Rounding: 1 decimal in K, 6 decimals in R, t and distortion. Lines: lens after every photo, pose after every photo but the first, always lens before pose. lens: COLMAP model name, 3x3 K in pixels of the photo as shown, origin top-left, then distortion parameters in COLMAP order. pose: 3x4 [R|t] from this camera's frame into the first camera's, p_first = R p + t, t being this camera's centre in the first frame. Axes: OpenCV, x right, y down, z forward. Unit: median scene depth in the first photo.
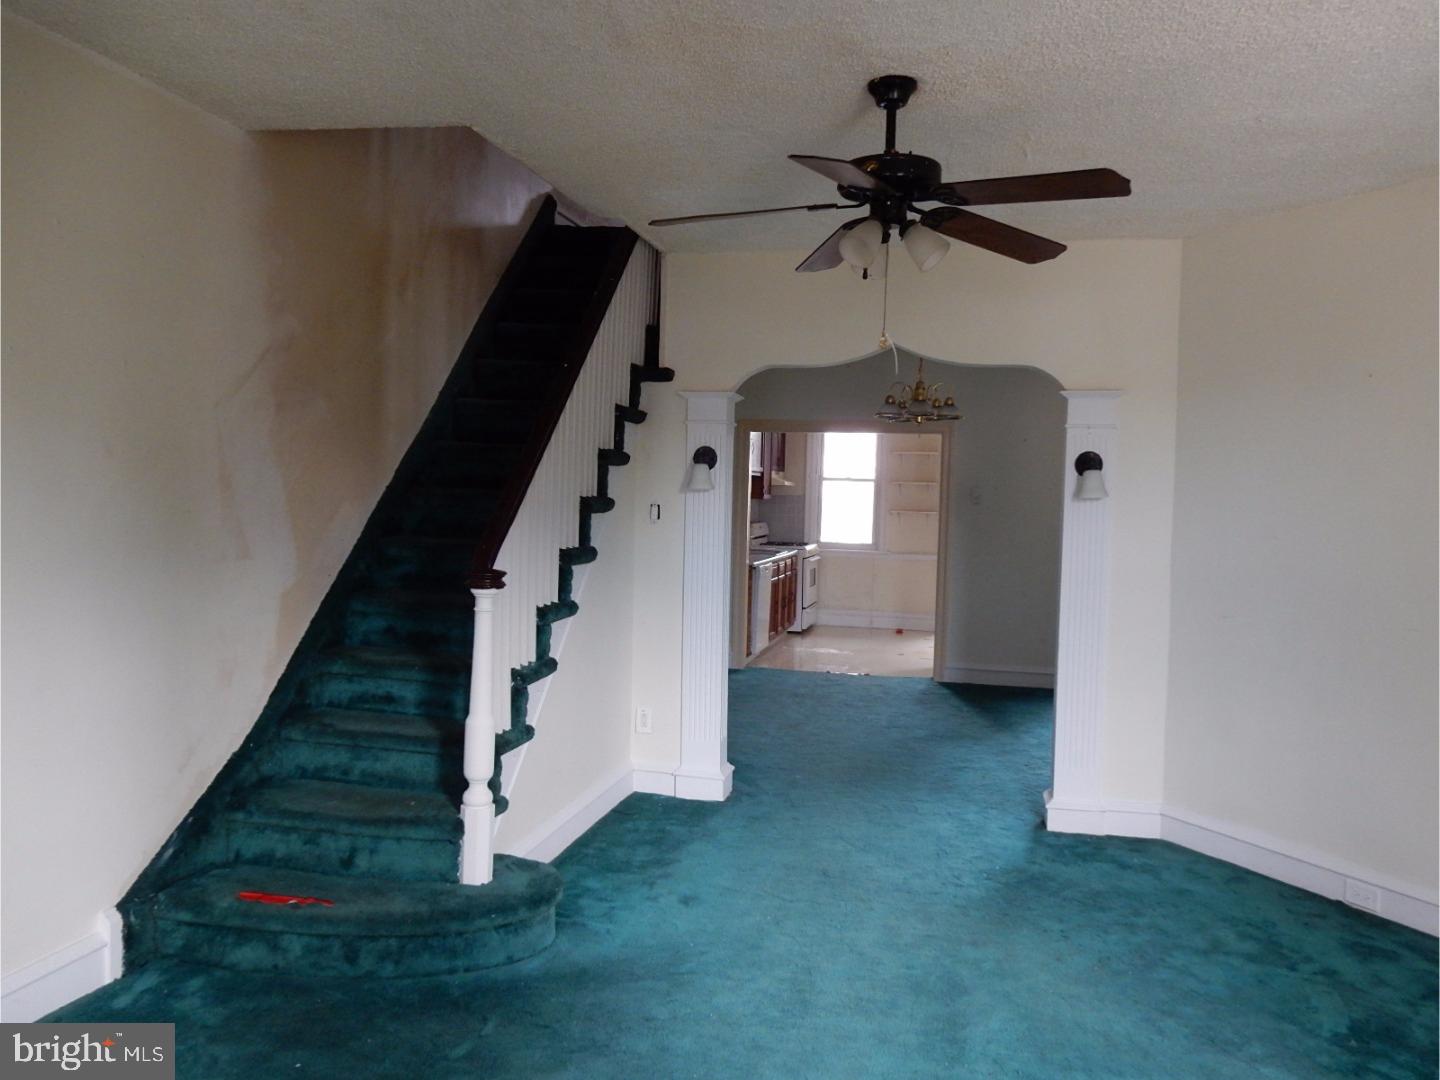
lens RADIAL K [[1073.2, 0, 715.9], [0, 1073.2, 543.4], [0, 0, 1]] dist [0.002815, 0.005140]
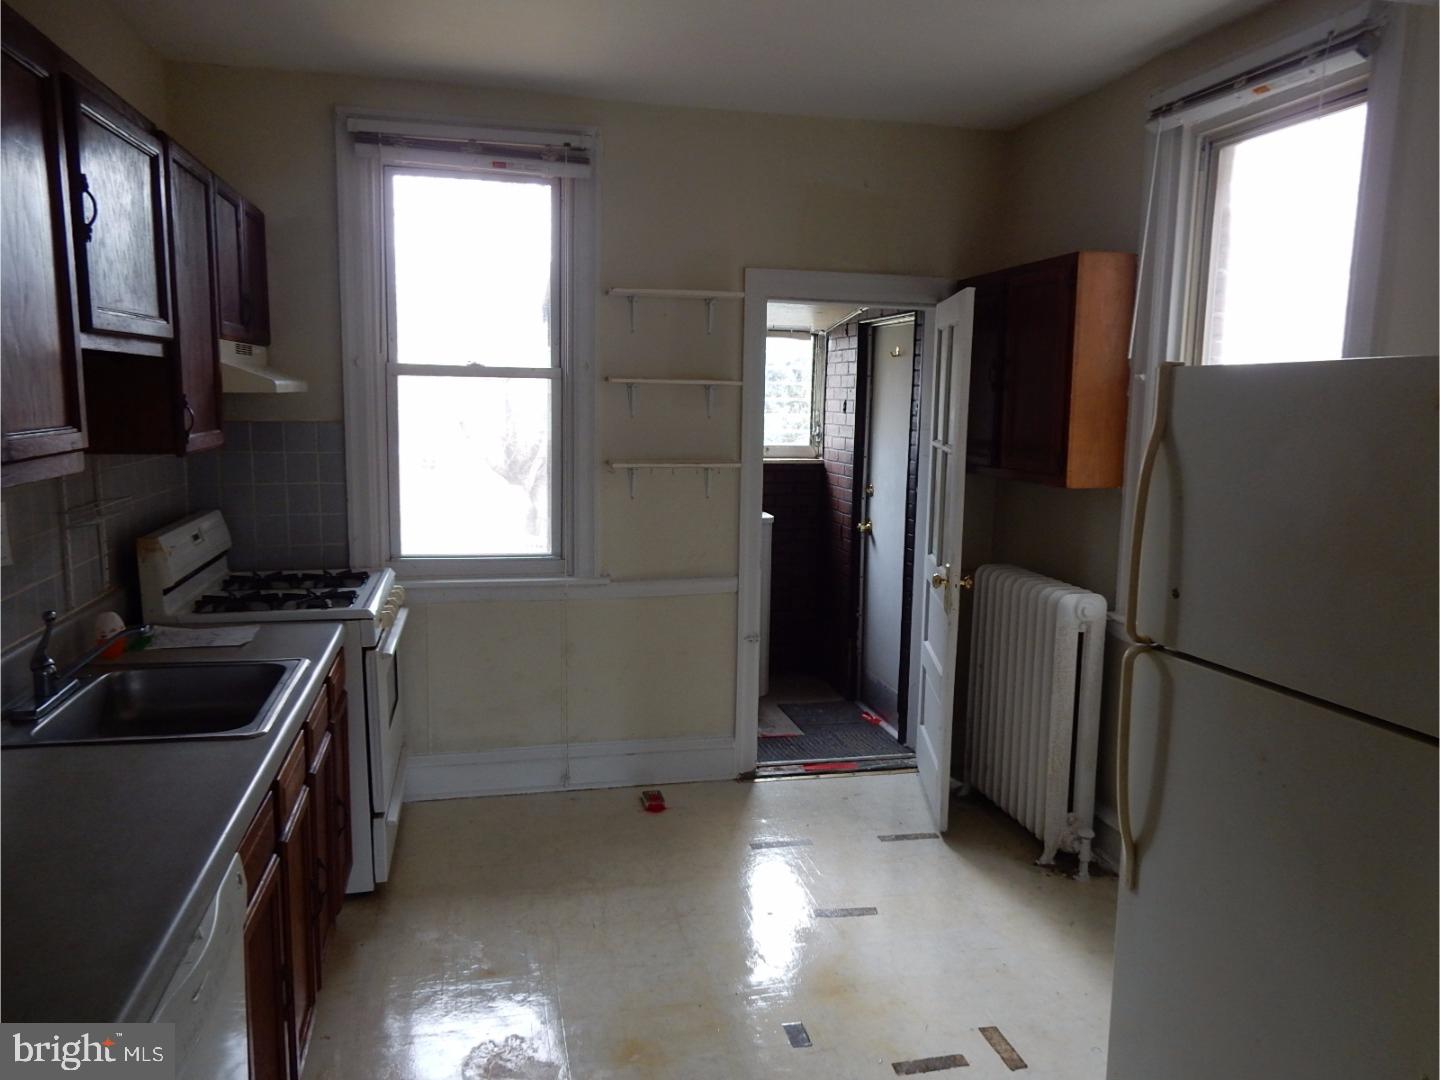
lens RADIAL K [[1073.2, 0, 720.1], [0, 1073.2, 543.4], [0, 0, 1]] dist [0.002815, 0.005140]
pose [[0.896702, -0.075216, 0.436198, 0.043228], [0.030311, 0.993578, 0.109016, -0.042133], [-0.441596, -0.084533, 0.893223, 0.697836]]
